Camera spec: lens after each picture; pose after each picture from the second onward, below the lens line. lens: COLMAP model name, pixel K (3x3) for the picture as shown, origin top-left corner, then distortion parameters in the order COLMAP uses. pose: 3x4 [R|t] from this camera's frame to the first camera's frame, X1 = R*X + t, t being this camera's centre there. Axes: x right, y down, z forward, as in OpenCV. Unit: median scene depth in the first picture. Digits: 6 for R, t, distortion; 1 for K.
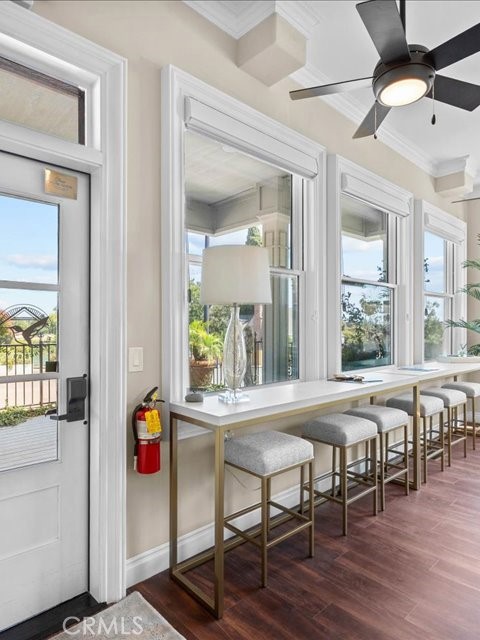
lens RADIAL K [[389.9, 0, 235.9], [0, 389.9, 325.9], [0, 0, 1]] dist [0.000348, -0.000323]
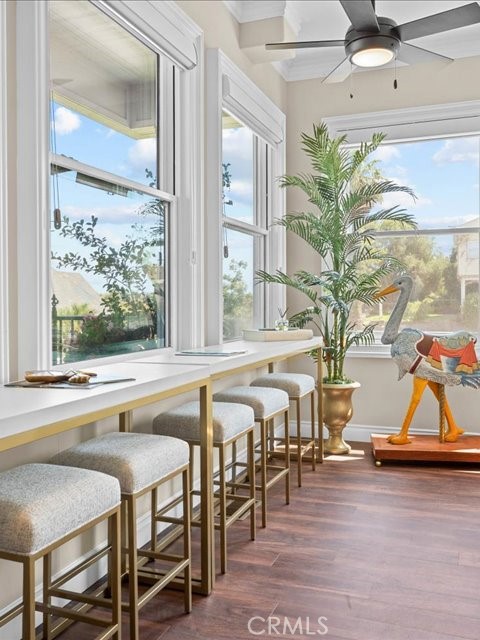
lens RADIAL K [[567.7, 0, 239.9], [0, 567.7, 317.2], [0, 0, 1]] dist [0.009084, -0.003389]
pose [[0.891840, -0.012636, 0.452175, 0.151176], [0.002978, 0.999752, 0.022063, 0.044445], [-0.452342, -0.018330, 0.891656, 0.290944]]
